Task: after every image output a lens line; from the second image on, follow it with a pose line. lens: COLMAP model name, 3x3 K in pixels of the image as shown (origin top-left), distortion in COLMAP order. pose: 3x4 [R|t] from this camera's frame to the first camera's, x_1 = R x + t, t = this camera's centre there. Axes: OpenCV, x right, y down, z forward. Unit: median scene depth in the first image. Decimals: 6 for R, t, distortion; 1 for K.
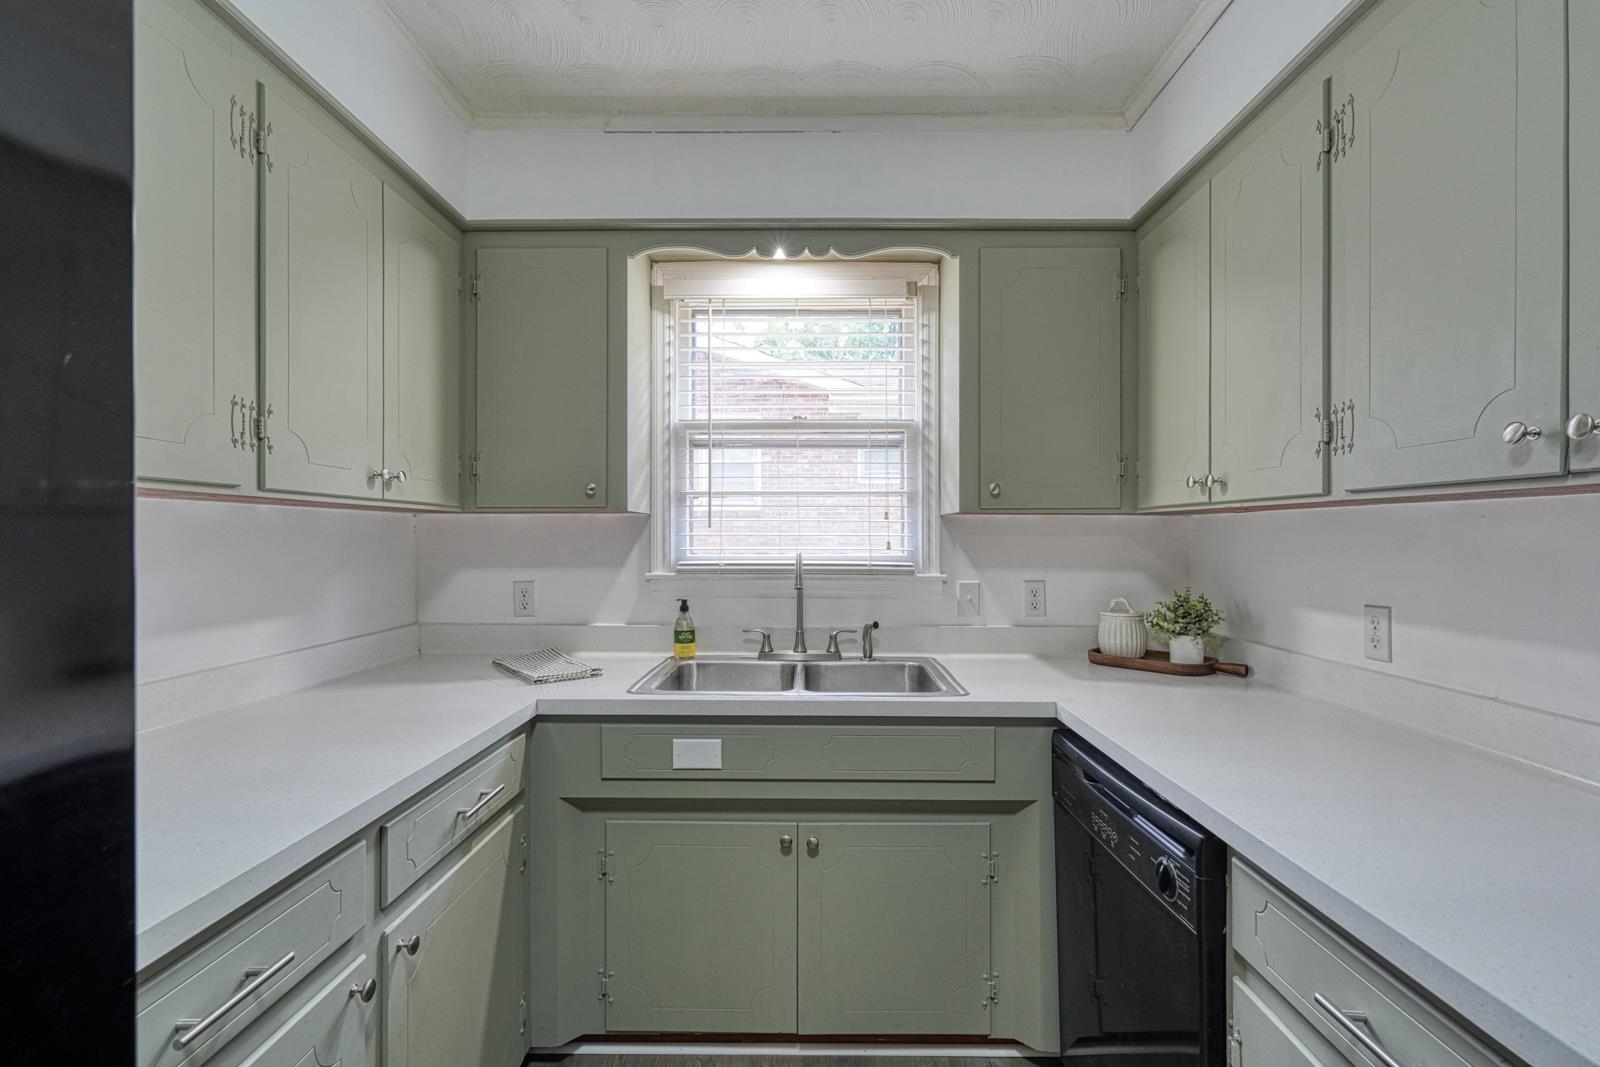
lens RADIAL K [[715.7, 0, 800.0], [0, 715.7, 533.5], [0, 0, 1]] dist [0.000599, -0.000196]
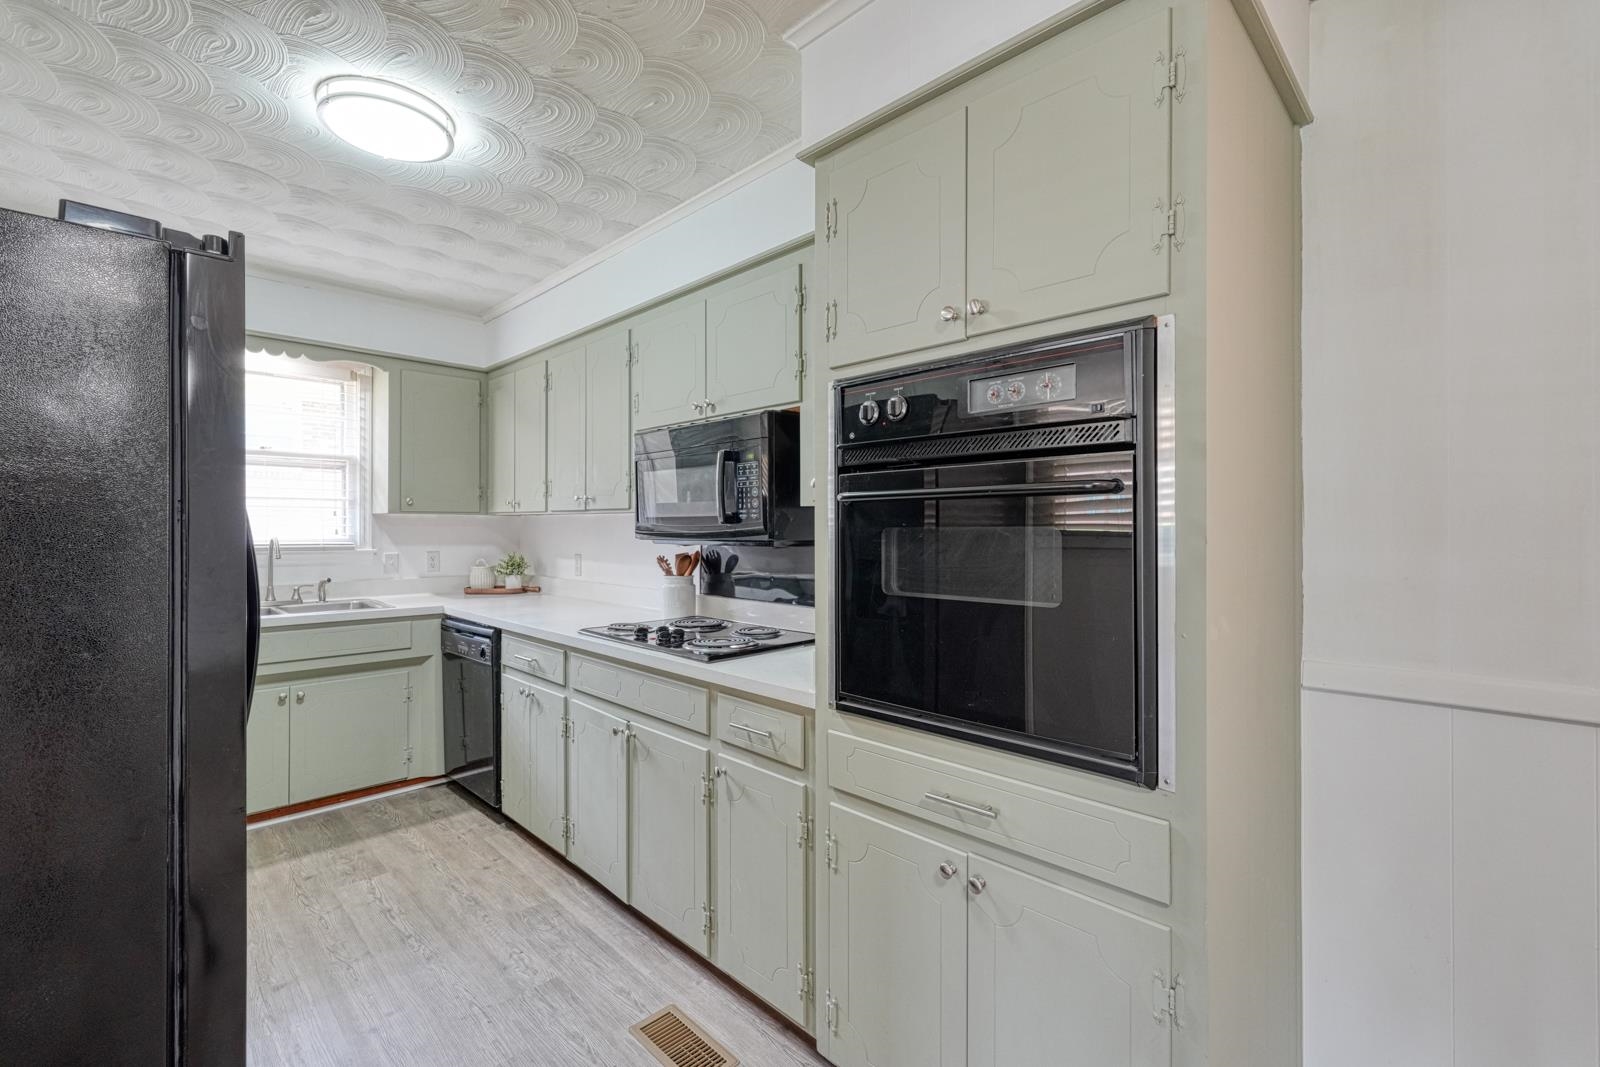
lens RADIAL K [[697.0, 0, 801.0], [0, 697.0, 527.9], [0, 0, 1]] dist [0.002521, 0.000527]
pose [[0.698754, -0.000691, 0.715362, -0.297082], [-0.005731, 0.999962, 0.006563, -0.009753], [-0.715339, -0.008686, 0.698723, -0.938913]]
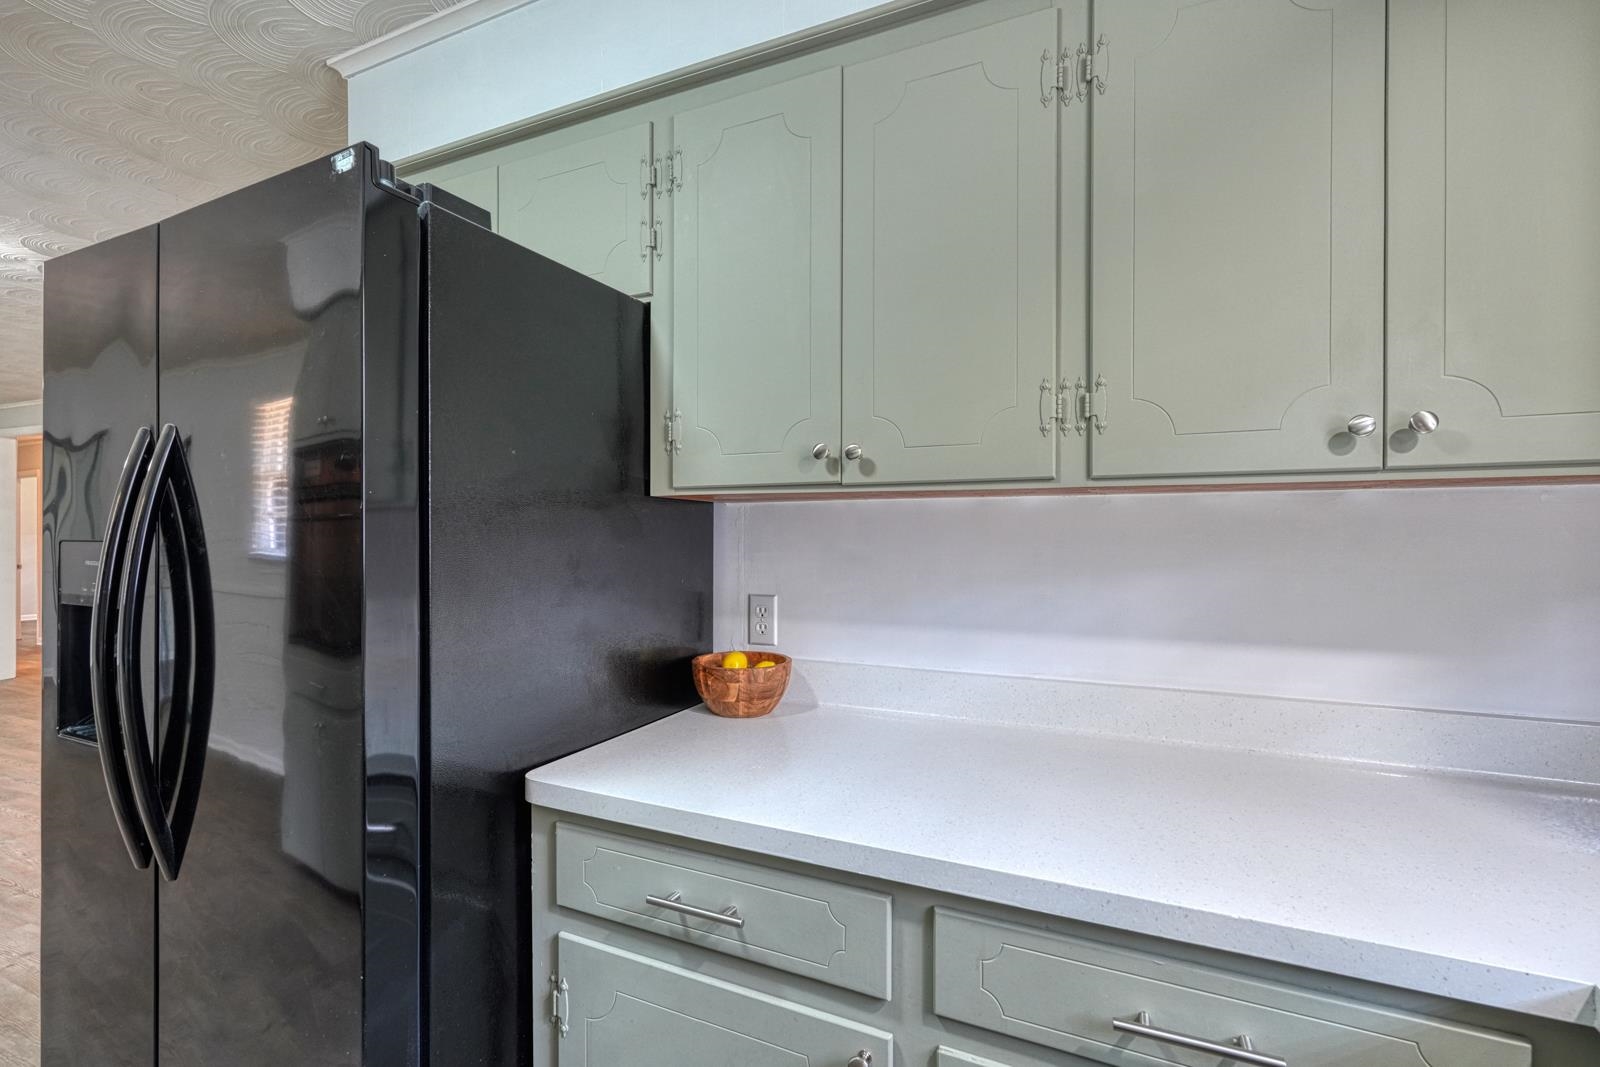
lens RADIAL K [[715.7, 0, 800.0], [0, 715.7, 533.5], [0, 0, 1]] dist [0.000599, -0.000196]
pose [[-0.402316, 0.000530, -0.915501, 0.098968], [0.005597, 0.999983, -0.001880, 0.002053], [0.915484, -0.005881, -0.402312, 0.625197]]
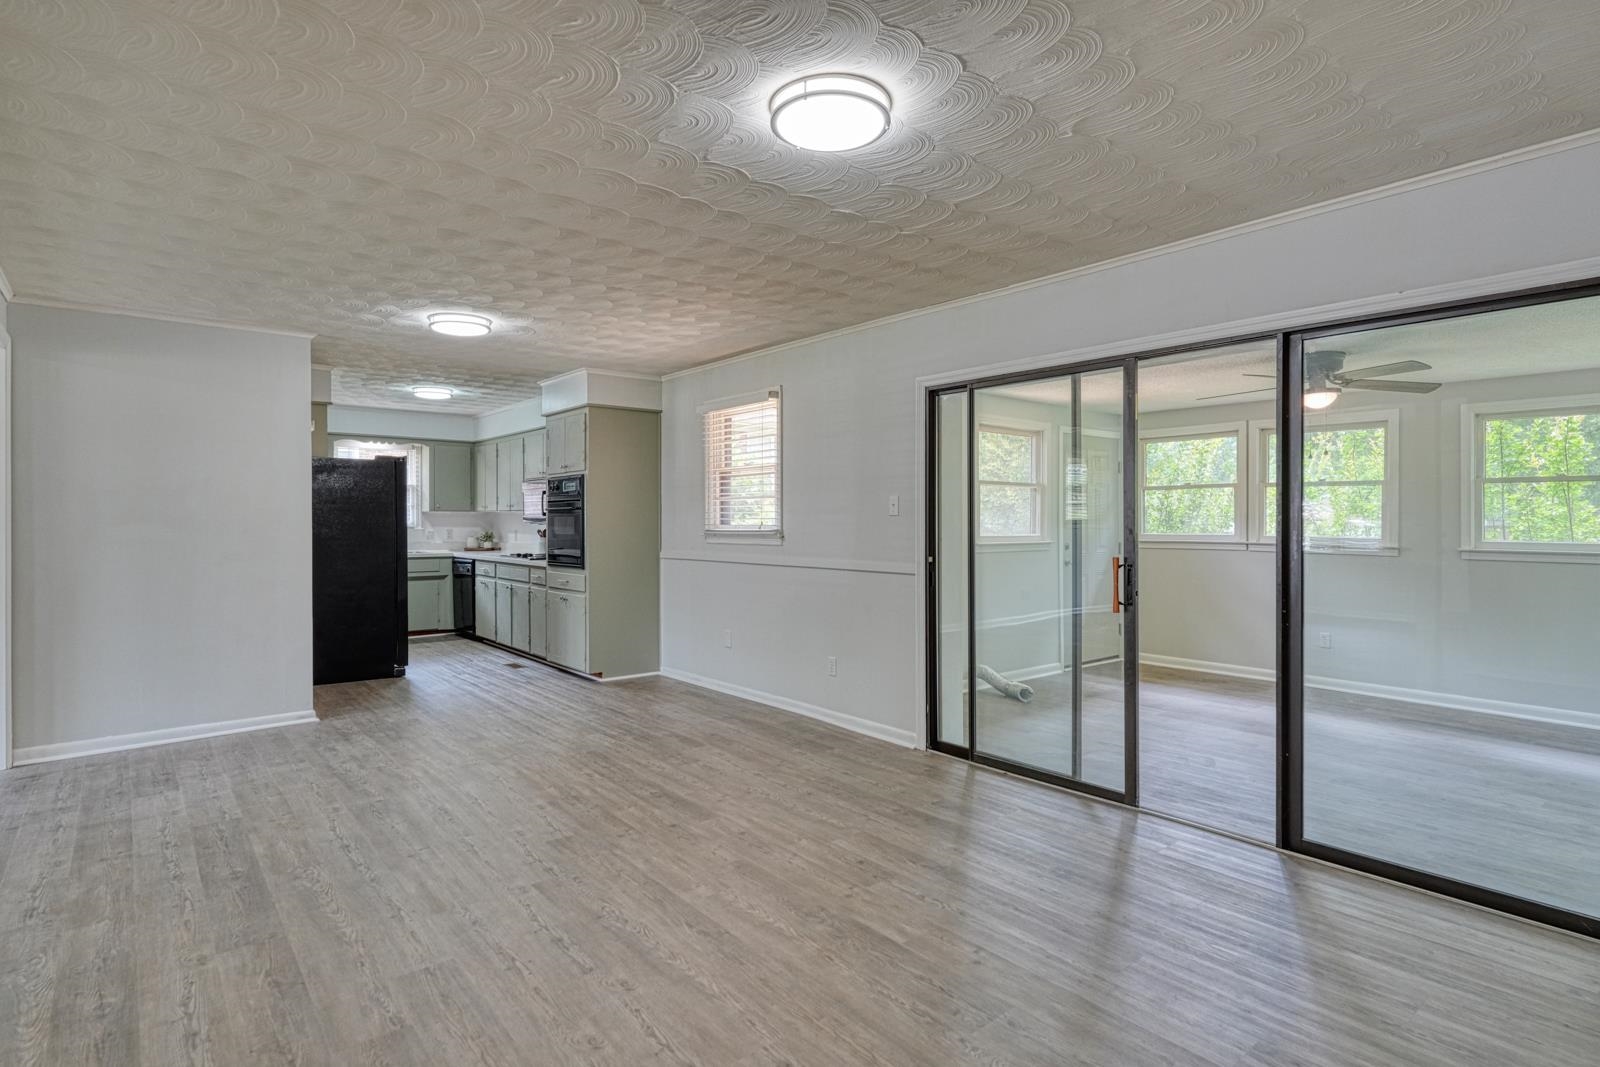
lens RADIAL K [[822.6, 0, 807.2], [0, 822.6, 518.1], [0, 0, 1]] dist [0.003380, 0.001232]
pose [[0.758242, -0.001996, 0.651970, -1.118047], [-0.001747, 0.999986, 0.005093, -0.019245], [-0.651971, -0.005000, 0.758227, -3.674734]]
